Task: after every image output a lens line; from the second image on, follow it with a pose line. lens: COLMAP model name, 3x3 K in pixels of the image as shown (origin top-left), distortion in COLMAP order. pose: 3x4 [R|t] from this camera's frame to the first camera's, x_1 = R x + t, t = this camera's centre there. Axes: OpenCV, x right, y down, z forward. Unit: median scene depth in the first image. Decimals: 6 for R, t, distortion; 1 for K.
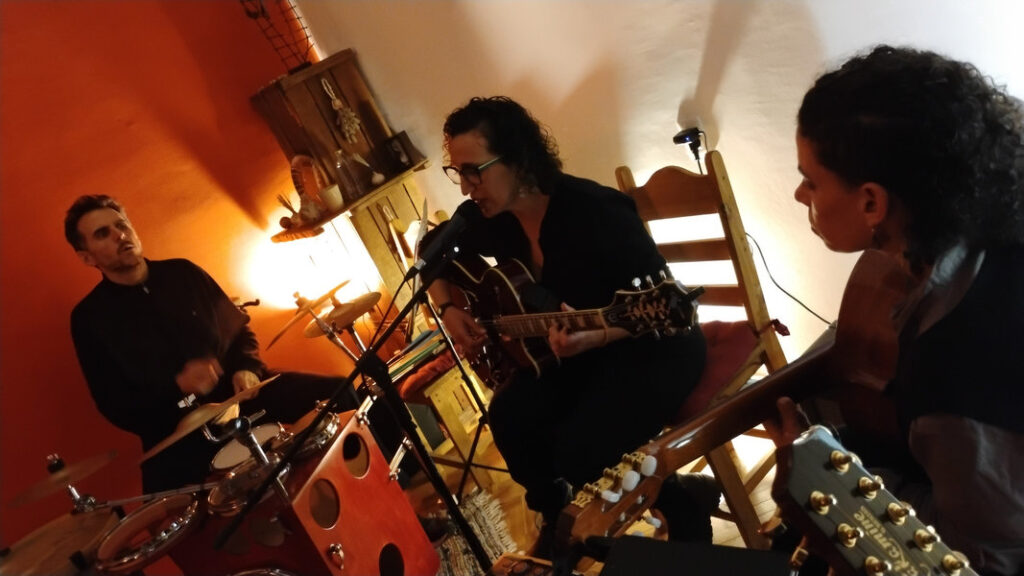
lens RADIAL K [[855.6, 0, 511.8], [0, 855.6, 301.1], [0, 0, 1]] dist [0.010605, 0.003296]
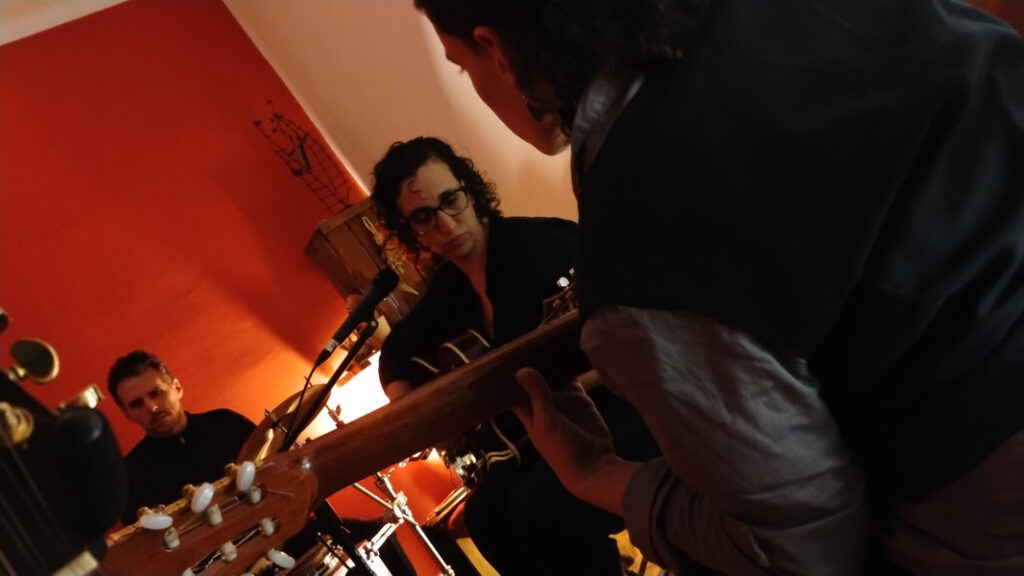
lens RADIAL K [[855.6, 0, 511.8], [0, 855.6, 301.1], [0, 0, 1]] dist [0.010605, 0.003296]
pose [[0.953791, -0.174066, -0.244914, 0.176749], [0.121685, 0.969041, -0.214831, 0.074344], [0.274727, 0.175102, 0.945444, 0.115195]]
